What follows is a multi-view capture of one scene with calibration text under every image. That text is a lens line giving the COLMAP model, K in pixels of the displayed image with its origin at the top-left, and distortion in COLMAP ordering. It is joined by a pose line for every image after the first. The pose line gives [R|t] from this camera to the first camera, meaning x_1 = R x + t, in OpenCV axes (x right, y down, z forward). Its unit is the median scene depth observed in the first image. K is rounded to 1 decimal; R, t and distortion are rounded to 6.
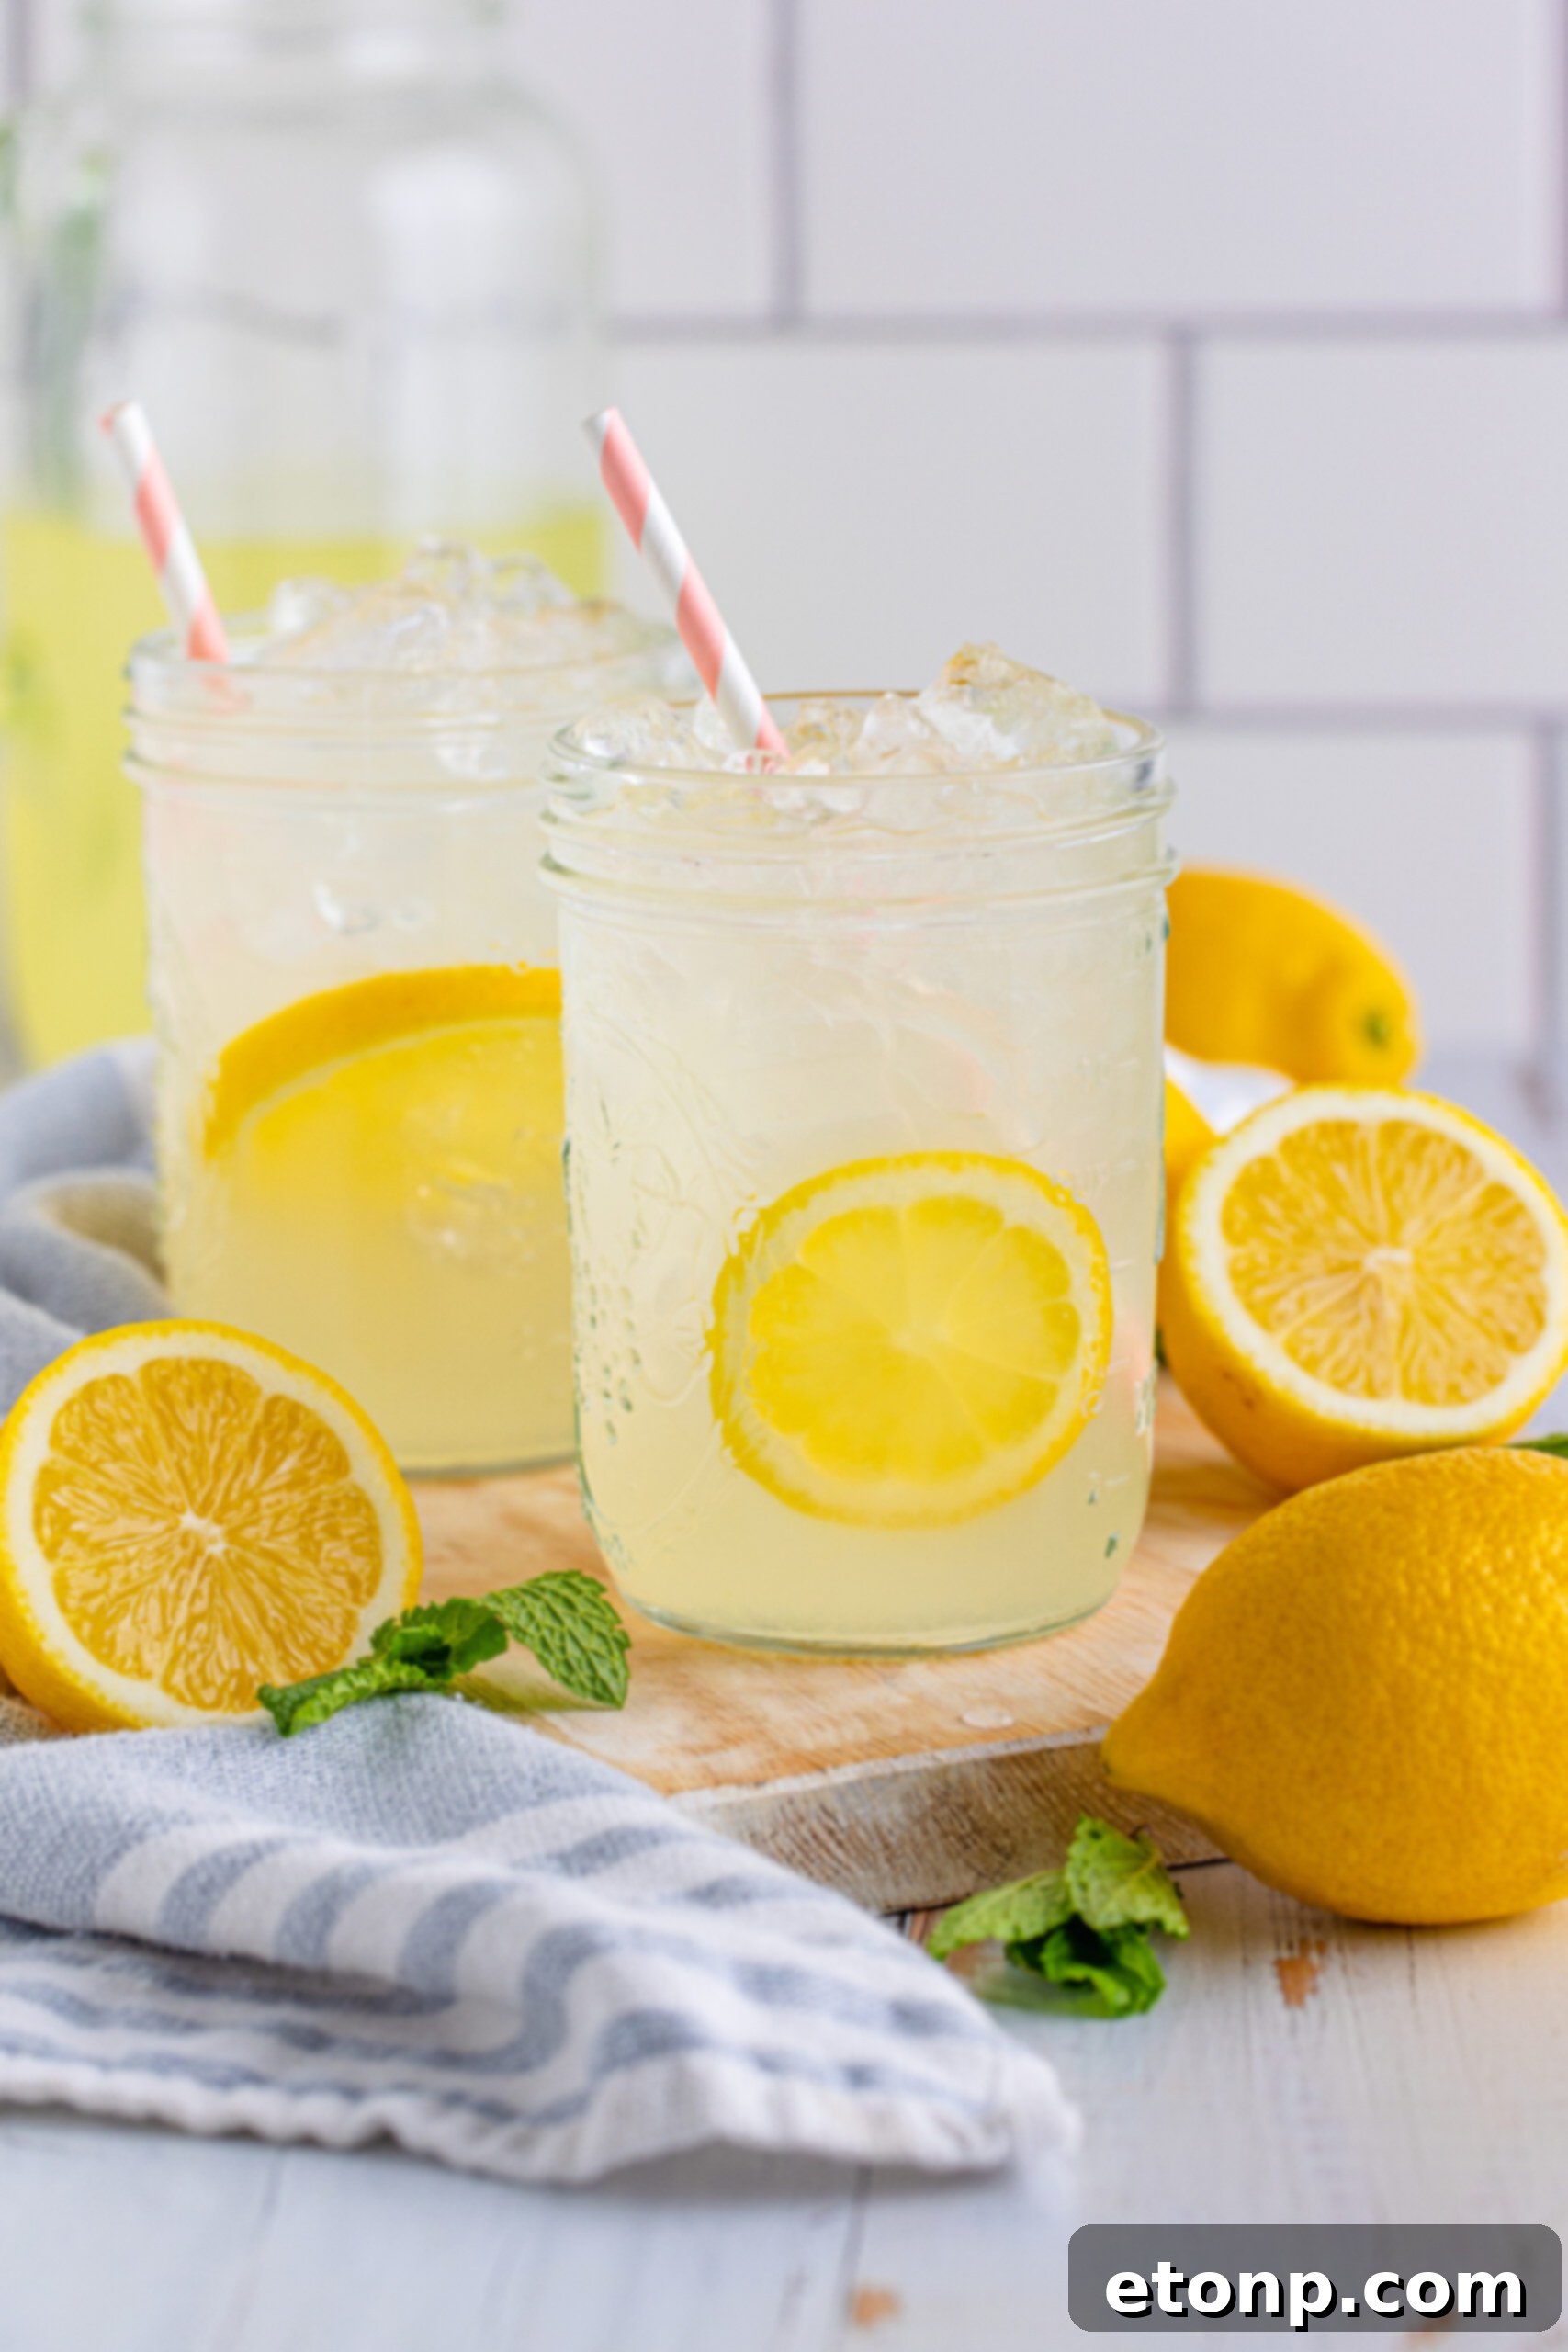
lens RADIAL K [[7954.0, 0, 784.0], [0, 7954.0, 1176.0], [0, 0, 1]] dist [0.042058, -0.071969]
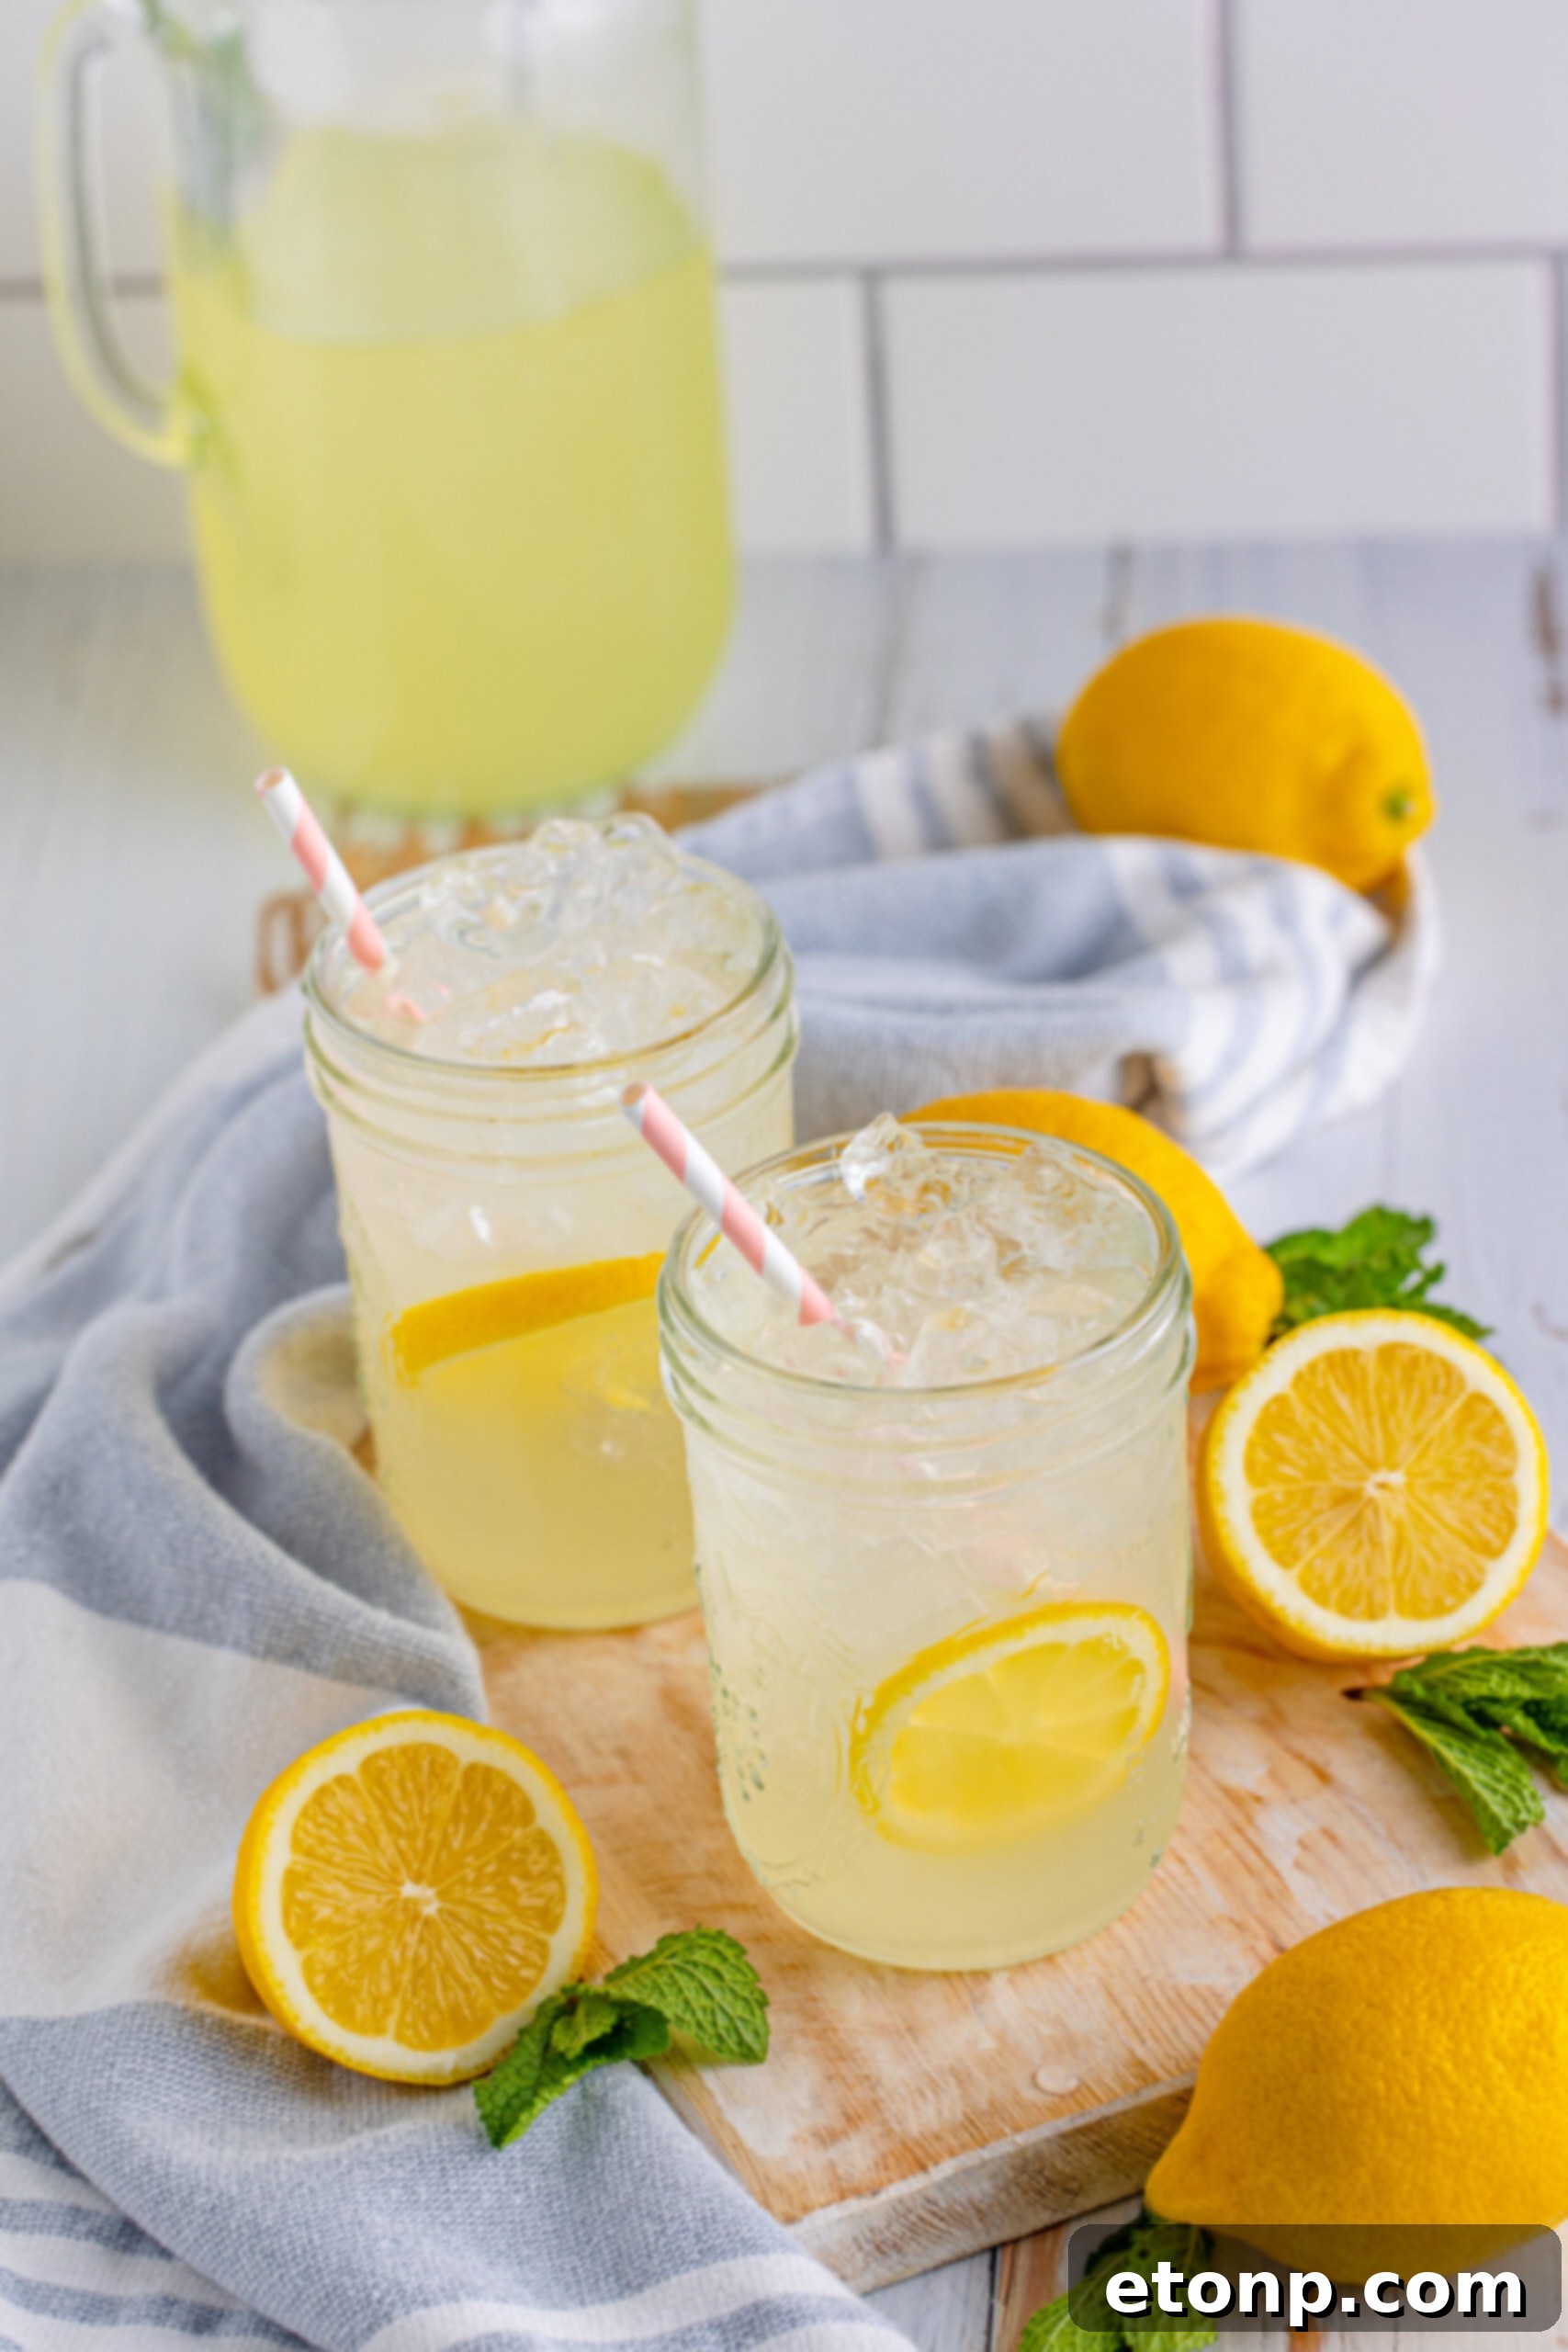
lens RADIAL K [[7548.0, 0, 784.0], [0, 7548.0, 1176.0], [0, 0, 1]] dist [-0.043947, 0.867969]
pose [[0.998674, -0.037916, -0.034823, 0.029101], [0.047646, 0.936926, 0.346265, -0.471197], [0.019498, -0.347465, 0.937490, -0.060053]]
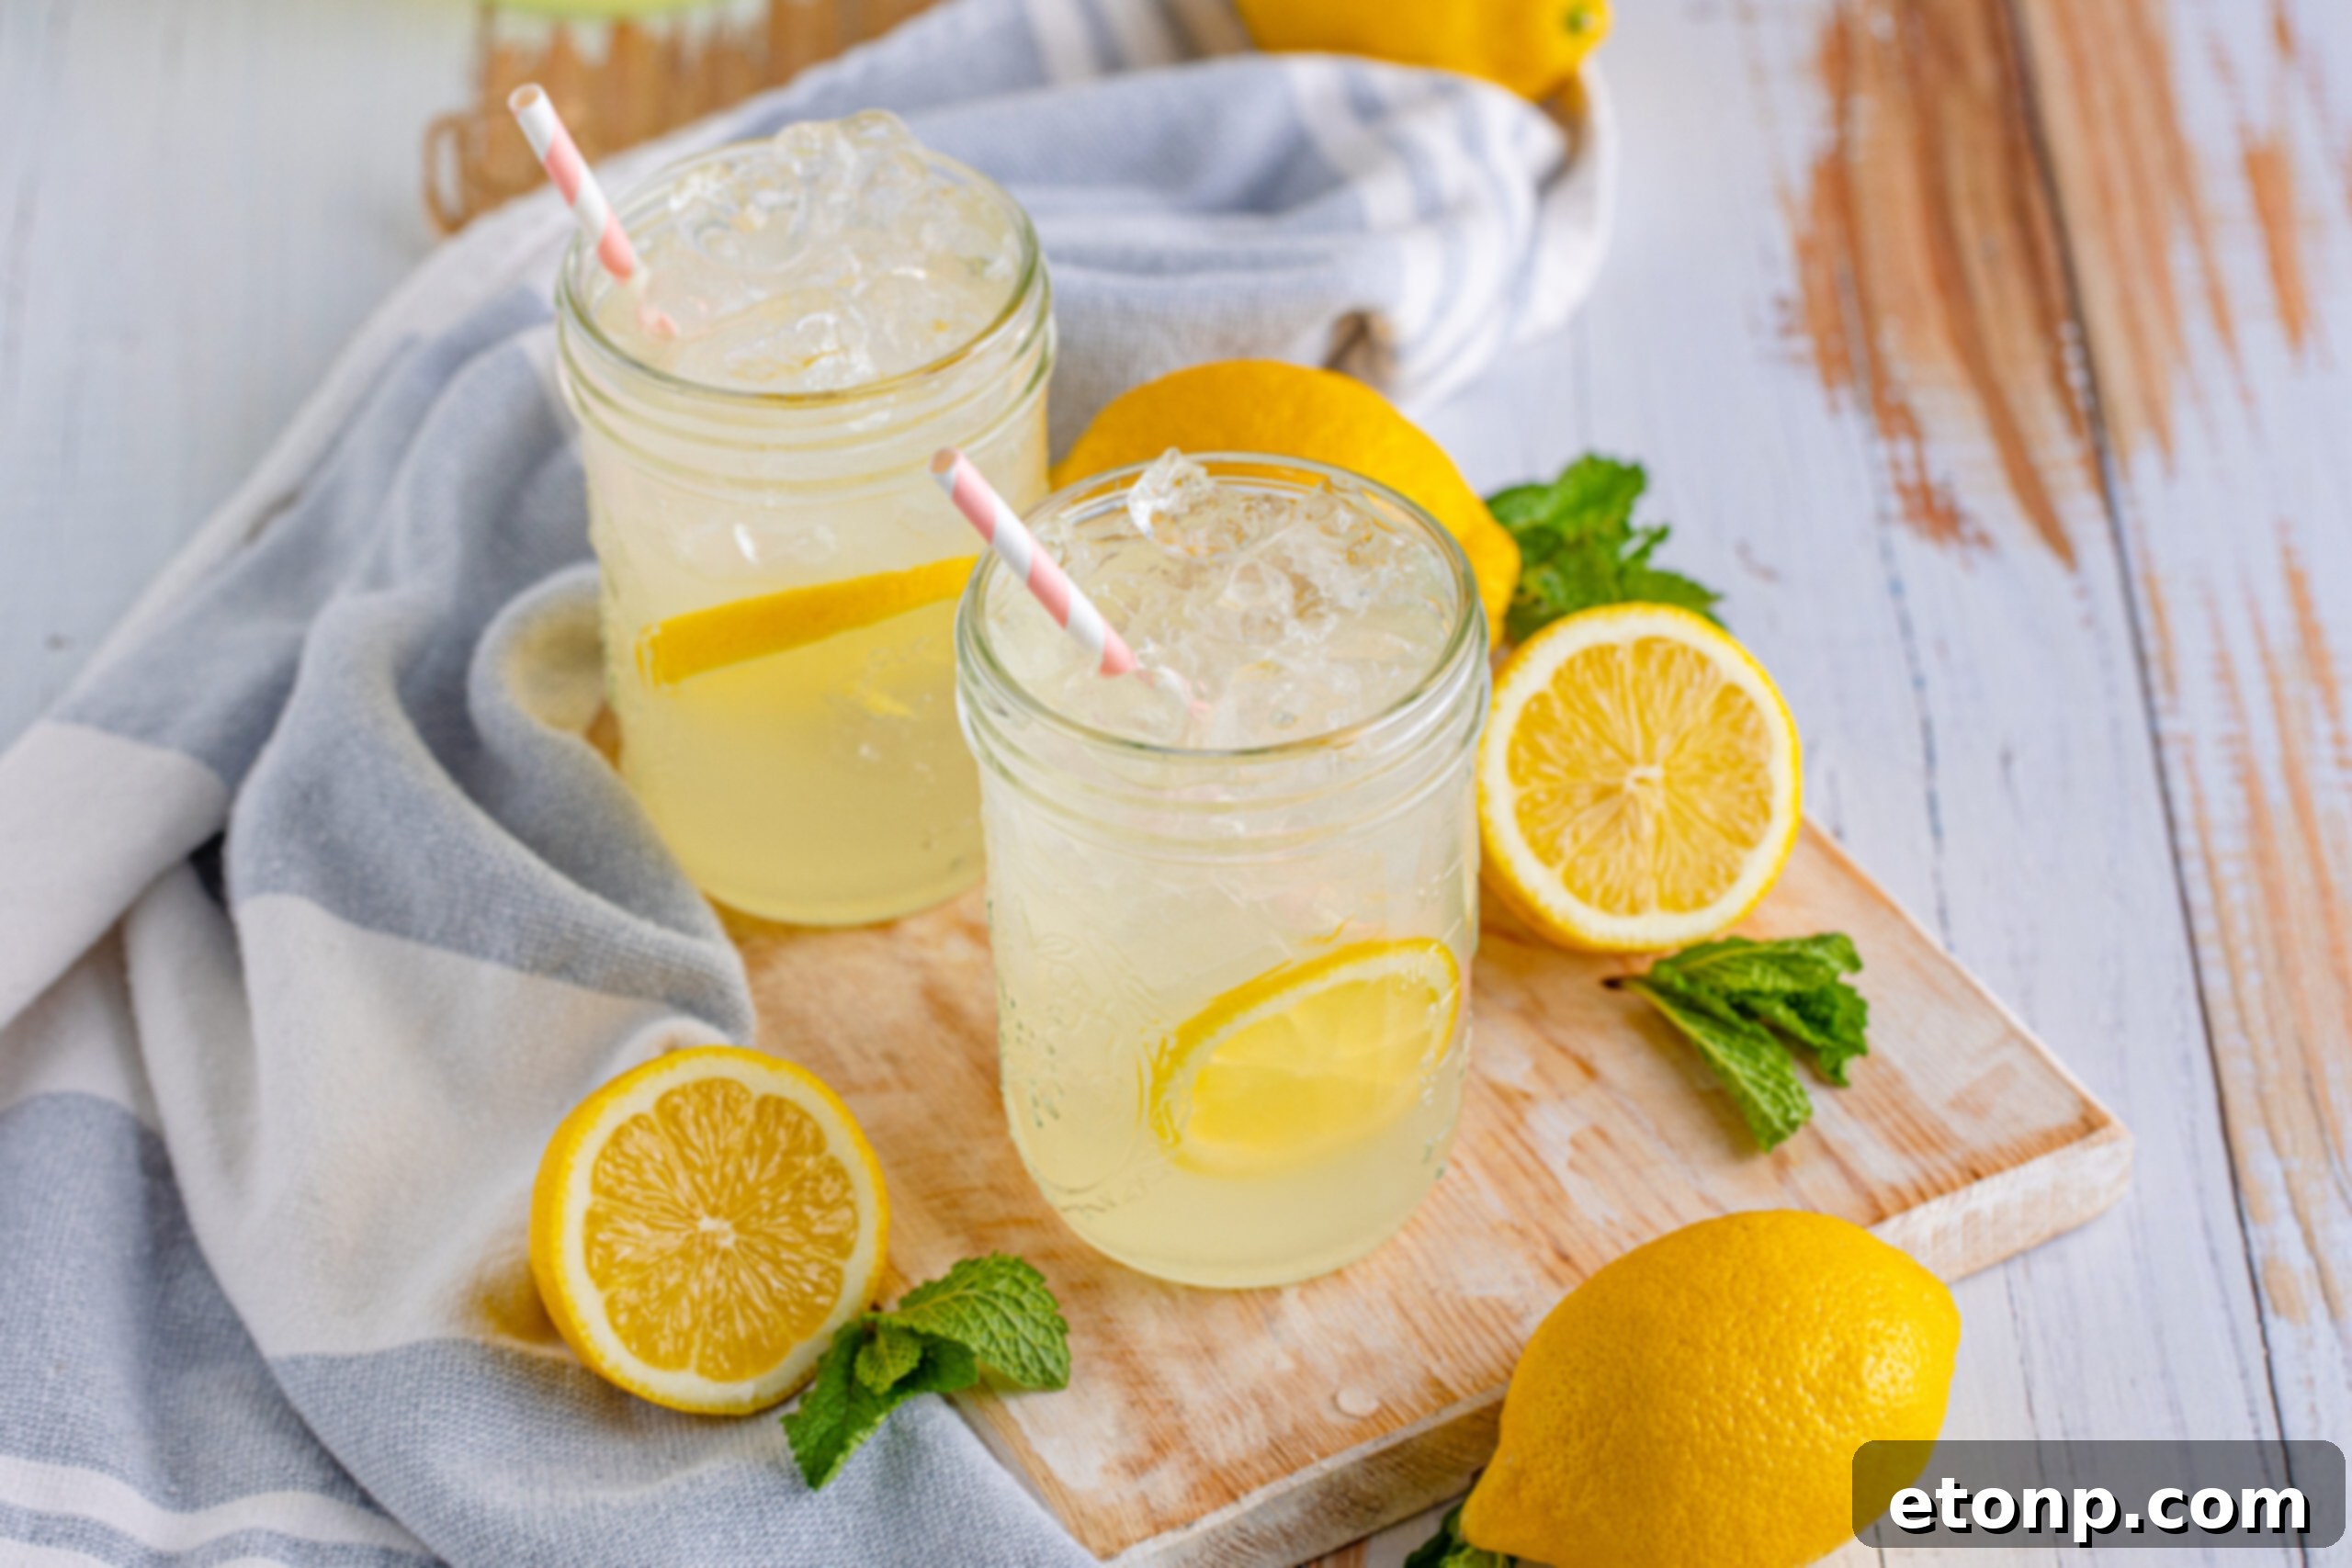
lens RADIAL K [[7548.0, 0, 1176.0], [0, 7548.0, 784.0], [0, 0, 1]] dist [-0.043947, 0.867969]
pose [[0.997510, -0.055227, 0.043853, -0.050067], [0.029390, 0.890841, 0.453364, -0.559695], [-0.064103, -0.450946, 0.890246, -0.024370]]
